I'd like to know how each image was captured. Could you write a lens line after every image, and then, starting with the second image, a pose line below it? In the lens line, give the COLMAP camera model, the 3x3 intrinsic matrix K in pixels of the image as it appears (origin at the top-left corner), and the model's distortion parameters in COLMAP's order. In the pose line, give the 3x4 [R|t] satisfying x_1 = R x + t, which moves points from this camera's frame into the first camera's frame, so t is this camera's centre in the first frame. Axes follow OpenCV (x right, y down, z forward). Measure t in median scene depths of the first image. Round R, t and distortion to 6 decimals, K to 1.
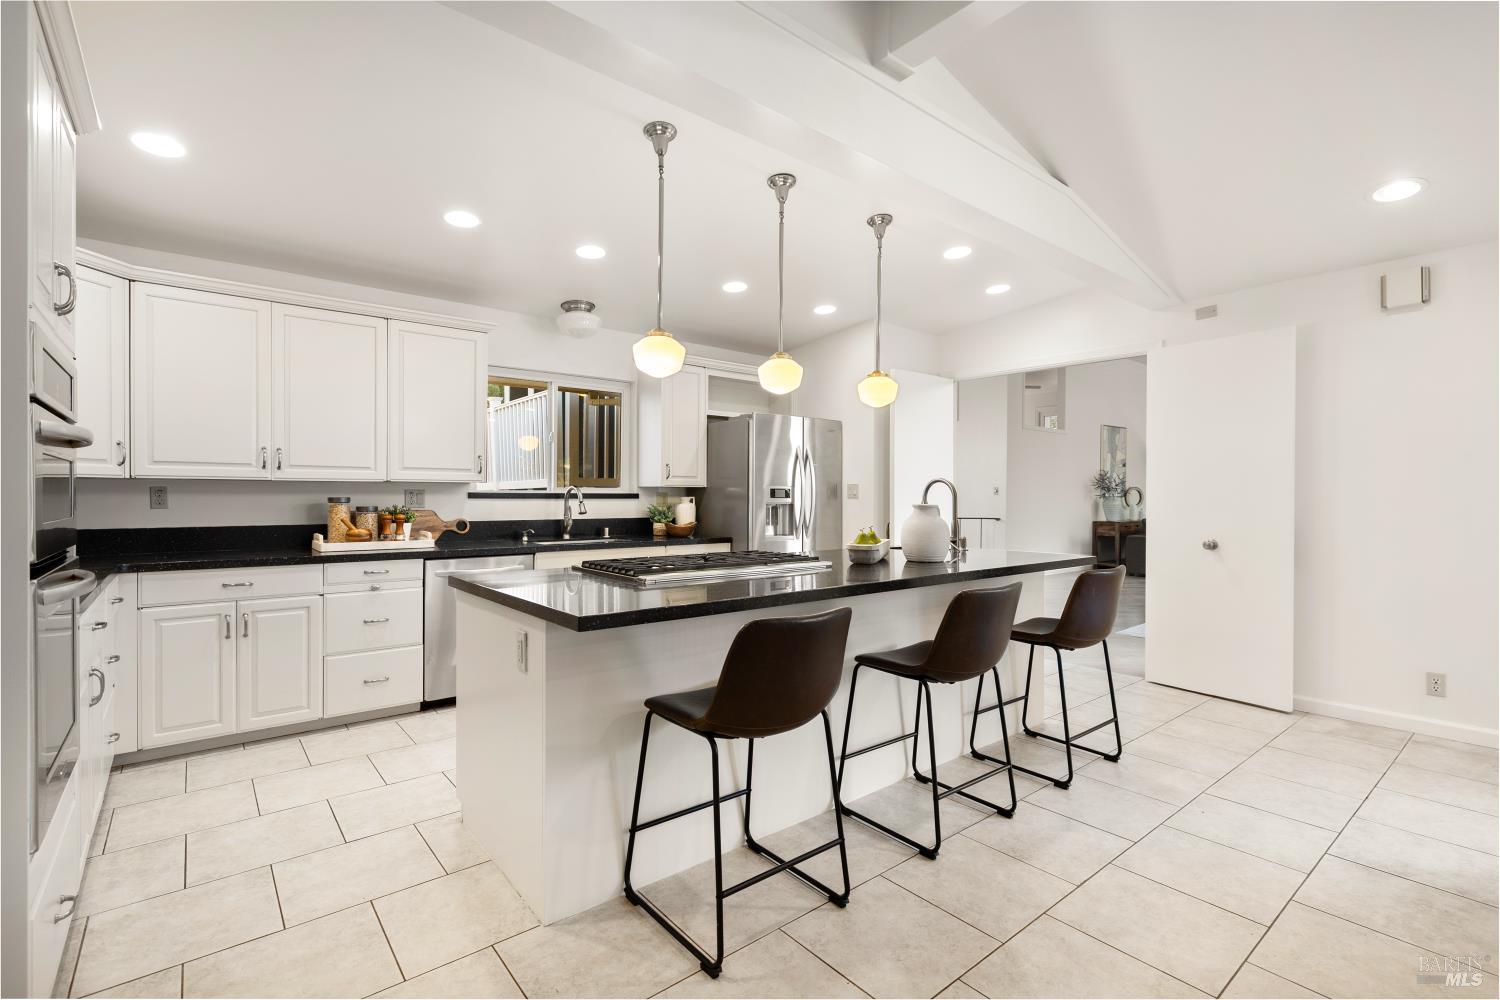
lens RADIAL K [[683.2, 0, 754.4], [0, 683.2, 502.1], [0, 0, 1]] dist [-0.005129, -0.000271]
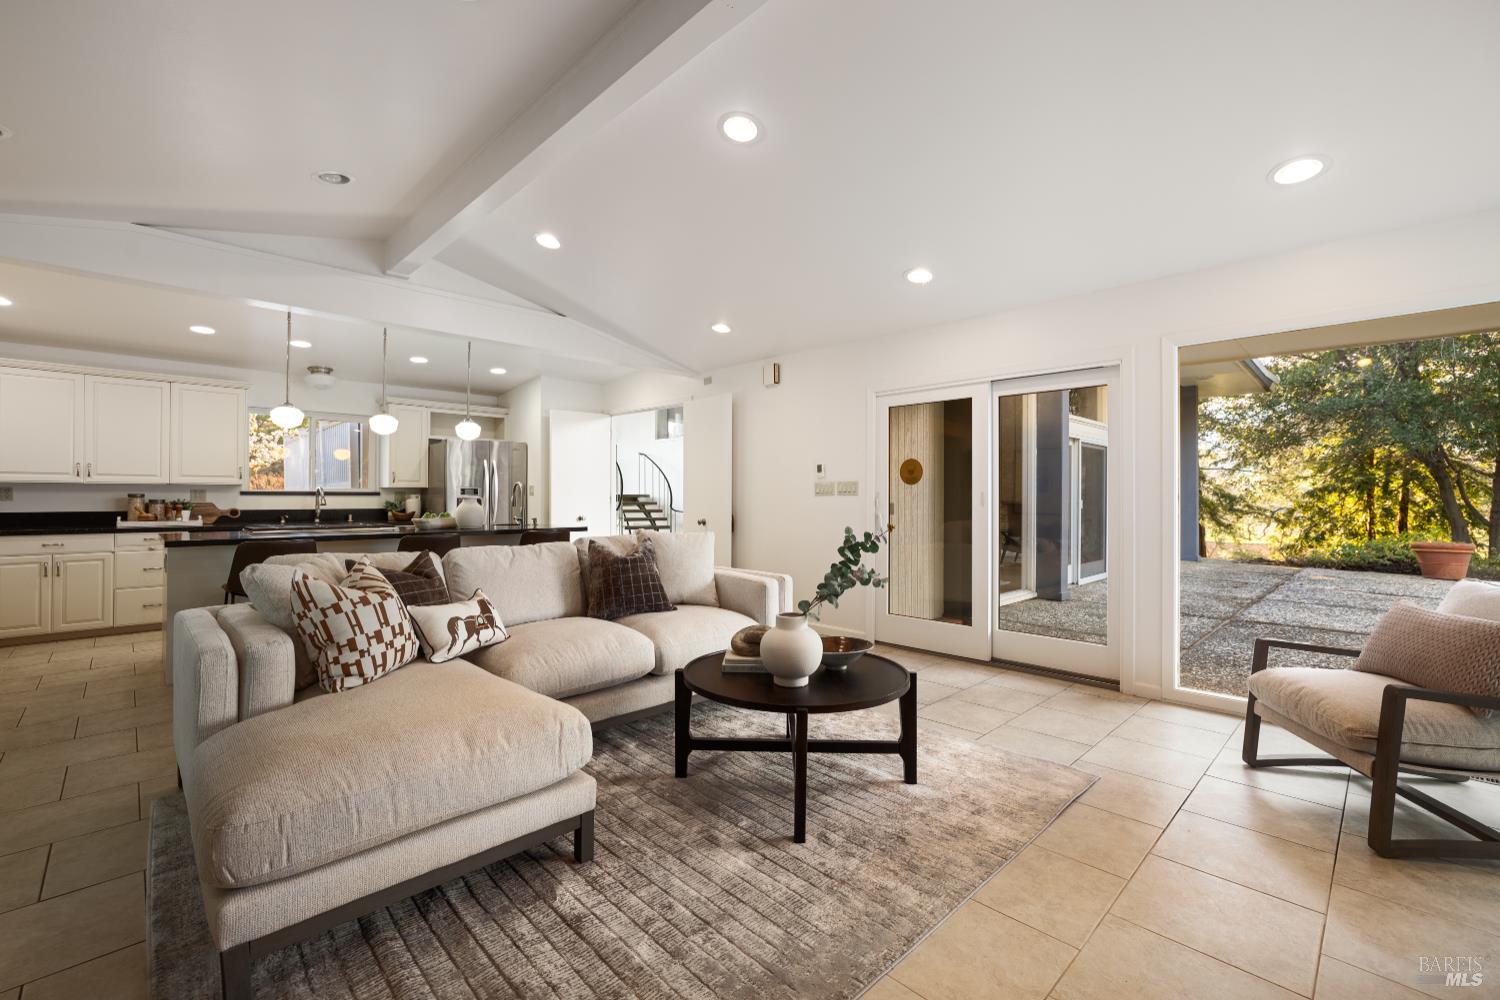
lens RADIAL K [[642.9, 0, 745.9], [0, 642.9, 493.6], [0, 0, 1]] dist [-0.003737, 0.002417]
pose [[0.997054, -0.002009, 0.076672, 0.675621], [0.003142, 0.999888, -0.014662, 0.017963], [-0.076633, 0.014859, 0.996949, -0.587279]]
